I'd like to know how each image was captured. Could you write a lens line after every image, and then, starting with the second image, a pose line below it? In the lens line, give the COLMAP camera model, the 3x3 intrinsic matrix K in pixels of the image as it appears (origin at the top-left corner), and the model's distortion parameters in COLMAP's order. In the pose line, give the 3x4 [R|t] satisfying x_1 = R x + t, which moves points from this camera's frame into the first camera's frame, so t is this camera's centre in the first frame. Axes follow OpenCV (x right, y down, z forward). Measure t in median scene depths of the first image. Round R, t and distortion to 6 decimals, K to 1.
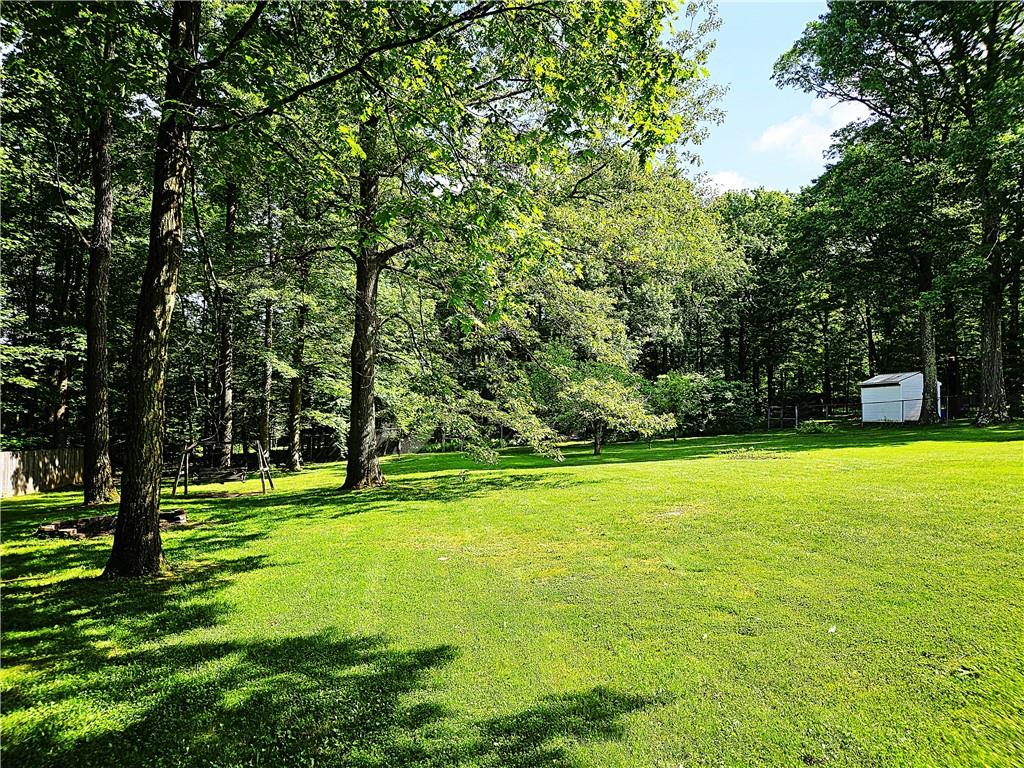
lens RADIAL K [[687.6, 0, 513.3], [0, 687.6, 383.2], [0, 0, 1]] dist [0.018977, -0.010175]
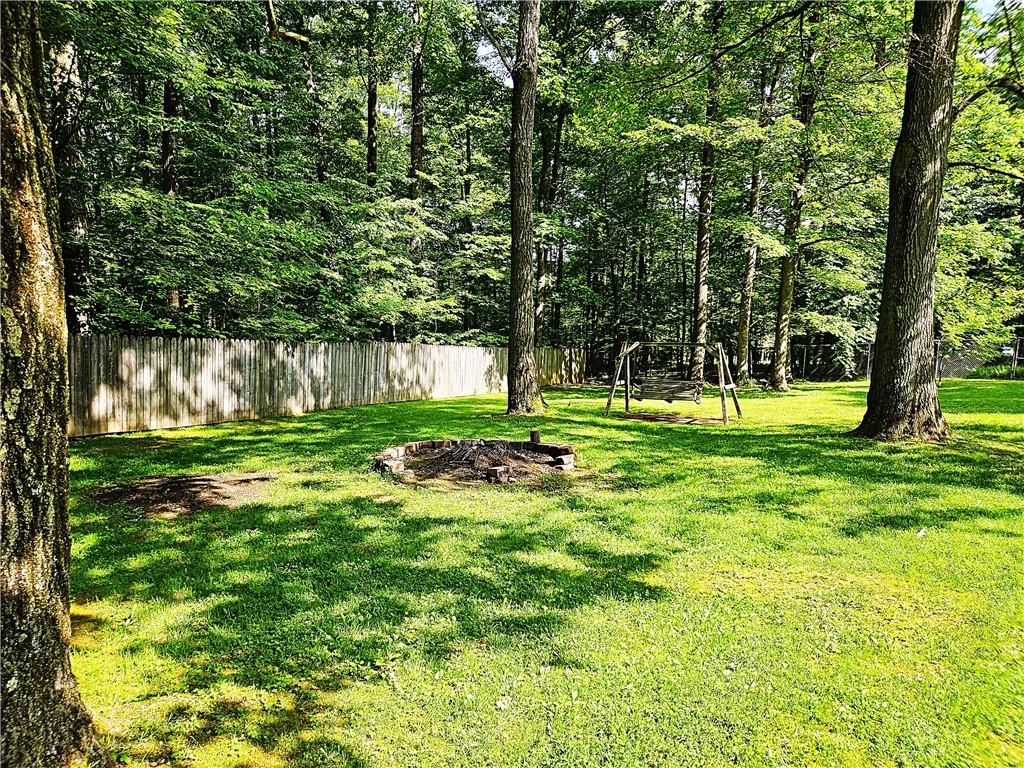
lens RADIAL K [[687.6, 0, 534.9], [0, 687.6, 385.4], [0, 0, 1]] dist [0.018977, -0.010175]
pose [[0.789261, 0.075322, -0.609420, -0.081933], [0.001988, 0.992130, 0.125198, 0.031876], [0.614054, -0.100025, 0.782900, 0.288700]]
